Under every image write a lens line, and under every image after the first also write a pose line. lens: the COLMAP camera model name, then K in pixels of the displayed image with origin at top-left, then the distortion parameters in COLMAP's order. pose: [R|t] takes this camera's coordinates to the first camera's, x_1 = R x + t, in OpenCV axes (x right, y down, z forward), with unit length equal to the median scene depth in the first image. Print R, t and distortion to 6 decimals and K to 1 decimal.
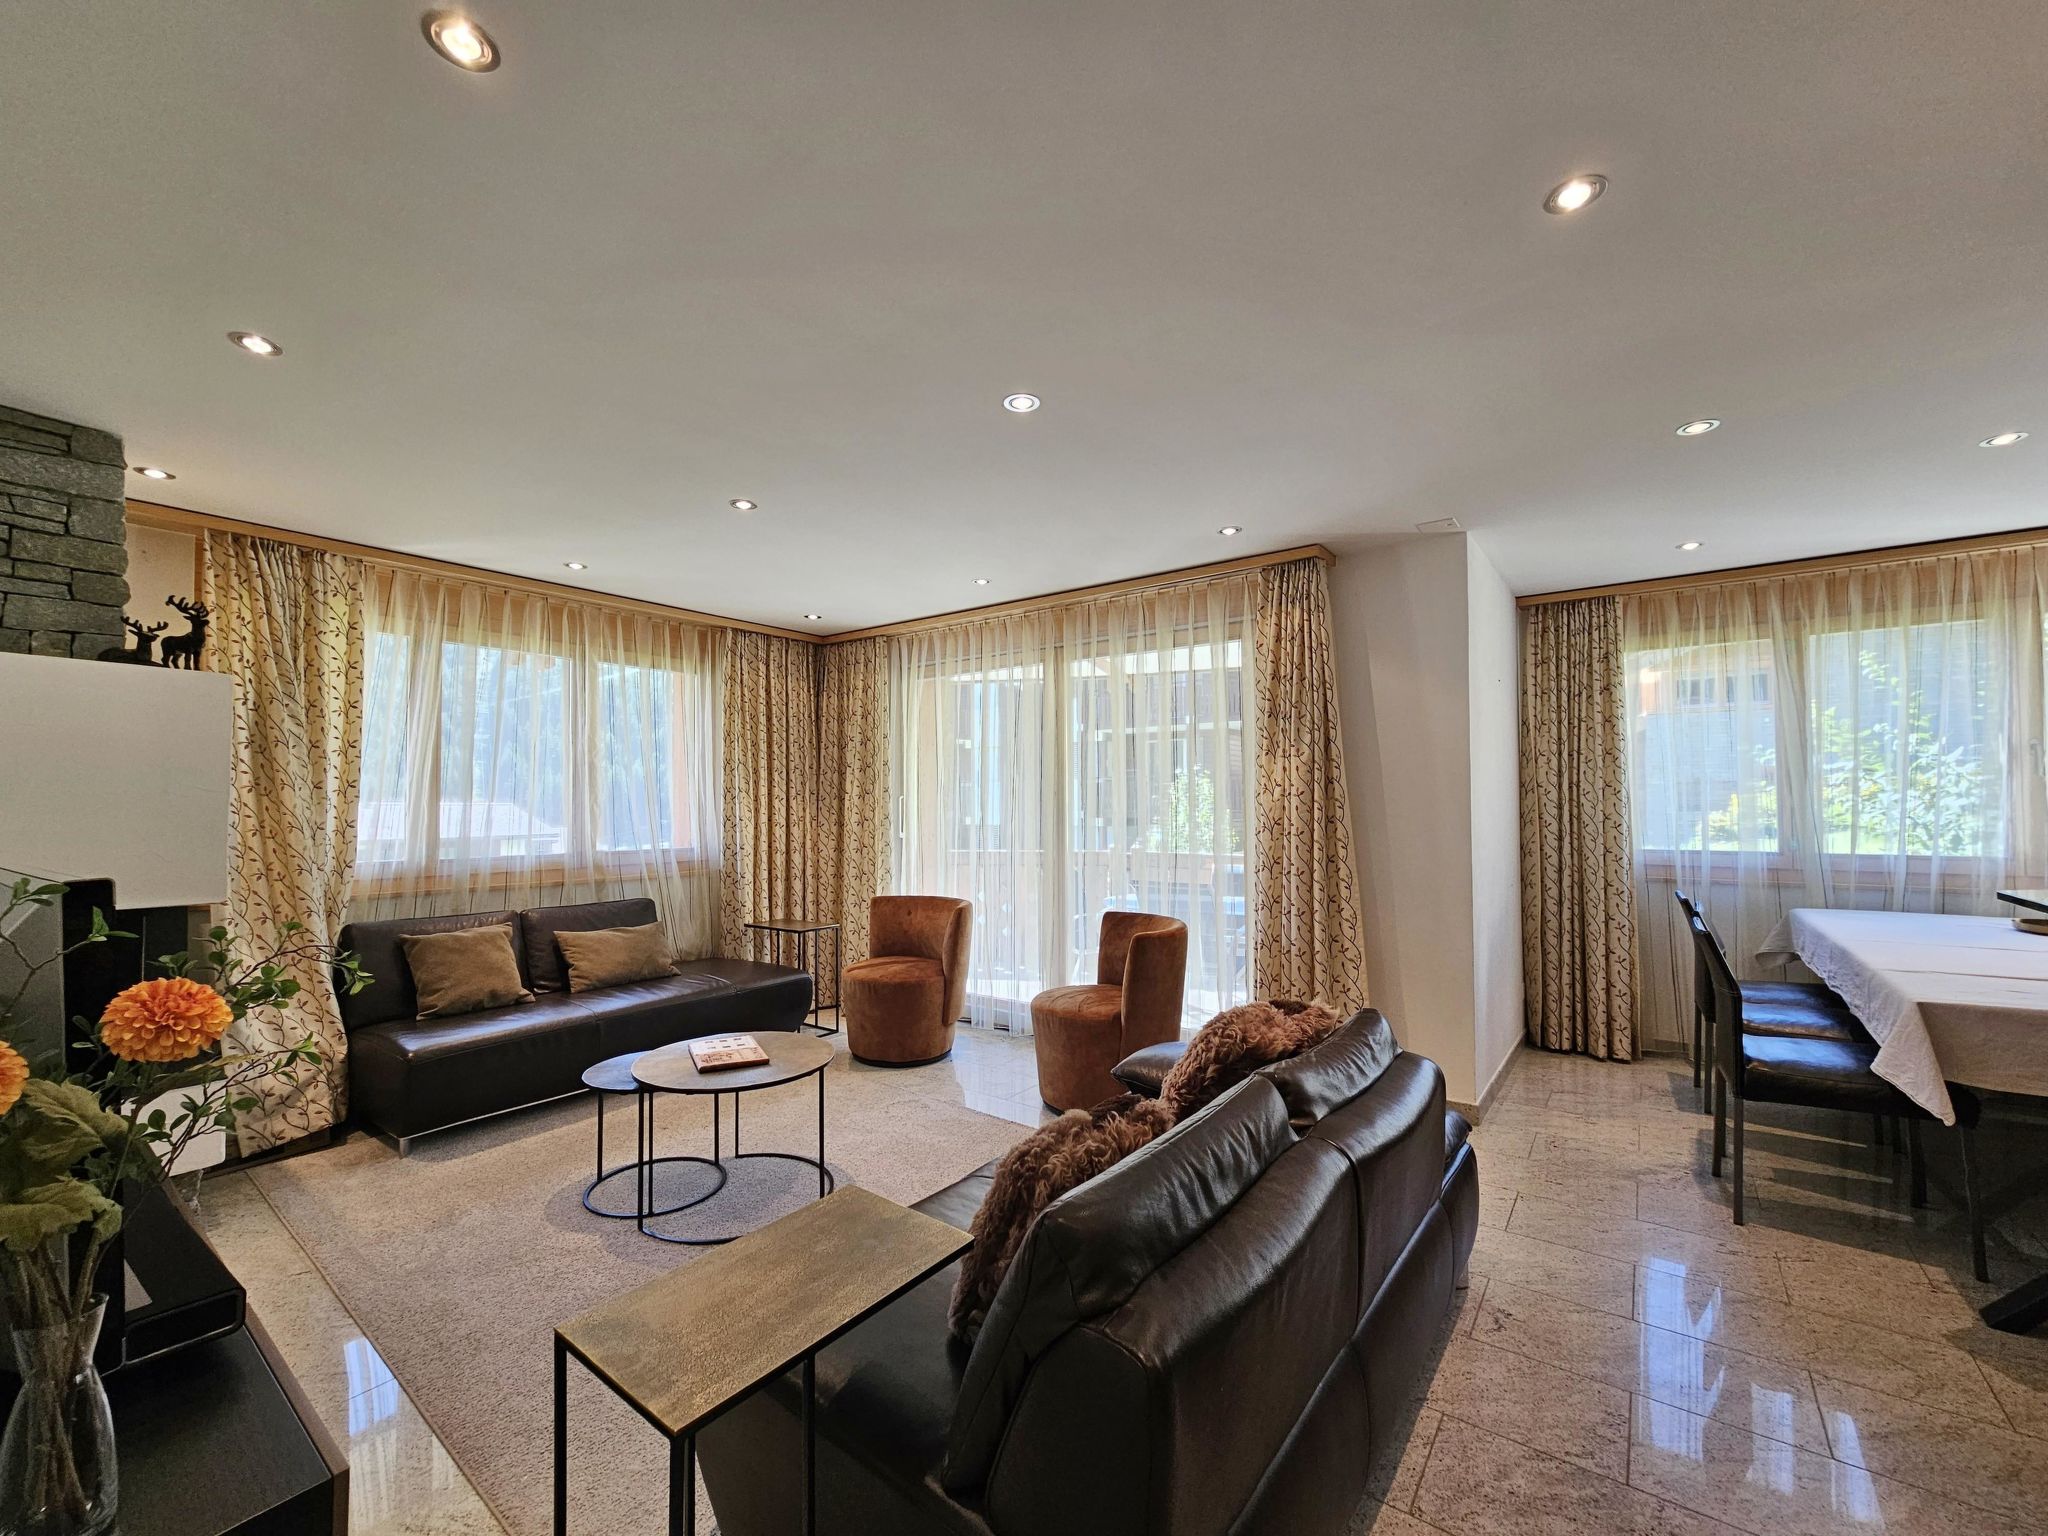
lens RADIAL K [[821.8, 0, 1031.5], [0, 821.8, 804.0], [0, 0, 1]] dist [0.001075, -0.000005]
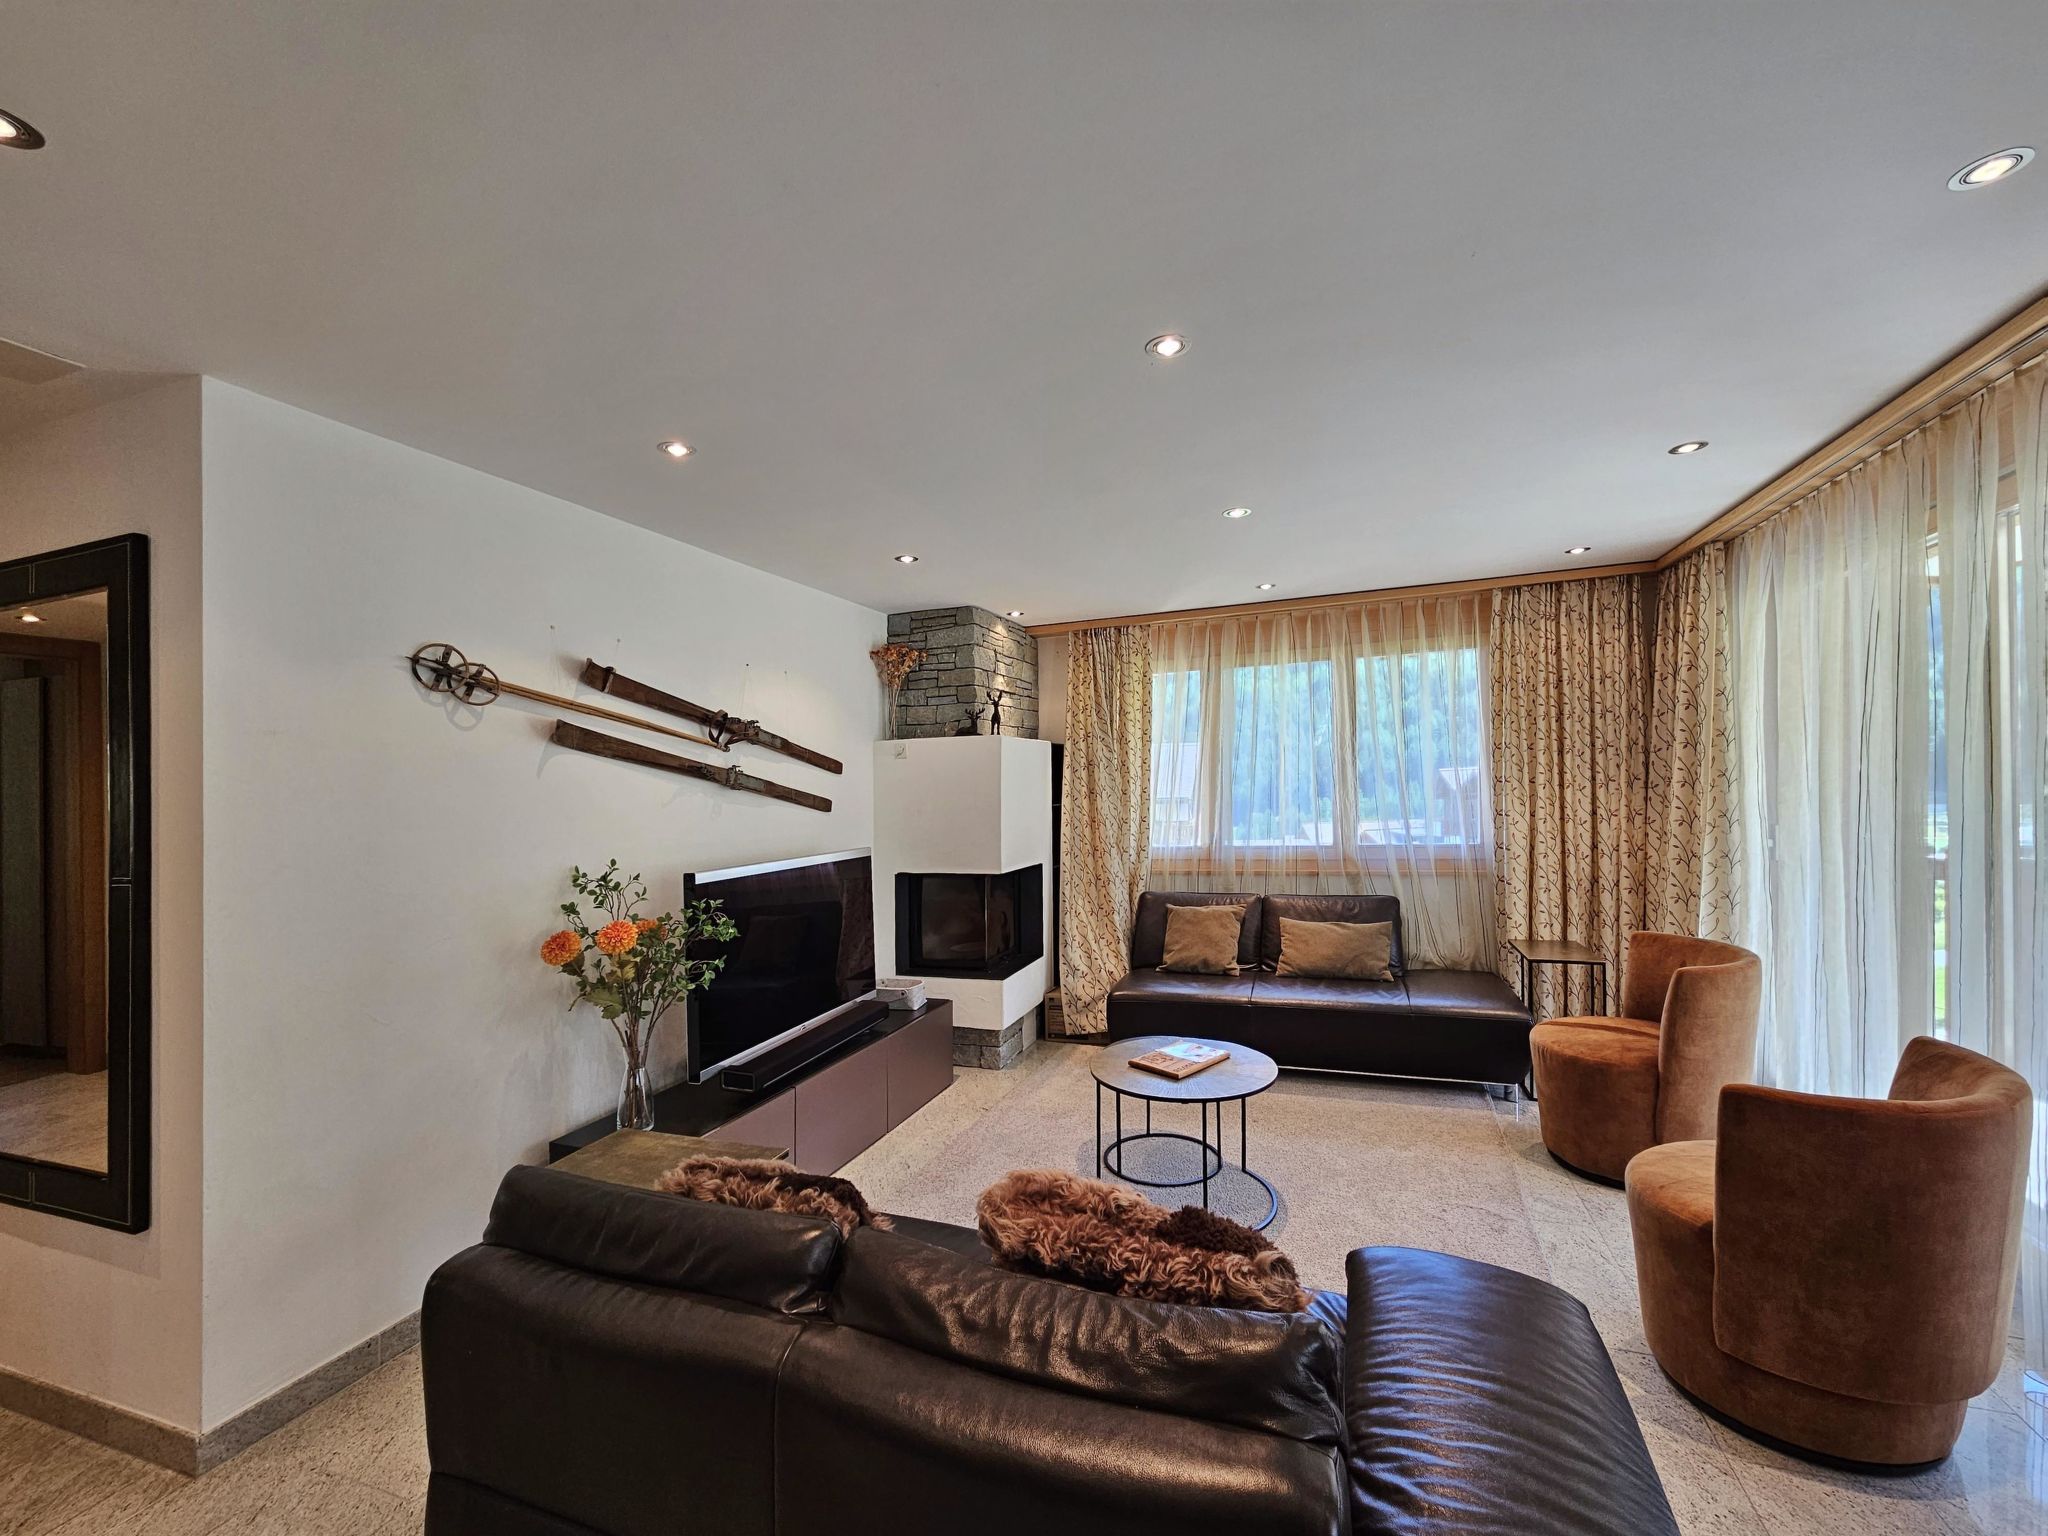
lens RADIAL K [[844.2, 0, 1013.3], [0, 844.2, 781.7], [0, 0, 1]] dist [0.000614, -0.000094]
pose [[0.294080, -0.012535, -0.955699, 0.441015], [0.033282, 0.999442, -0.002867, -0.039928], [0.955201, -0.030965, 0.294333, 0.358967]]
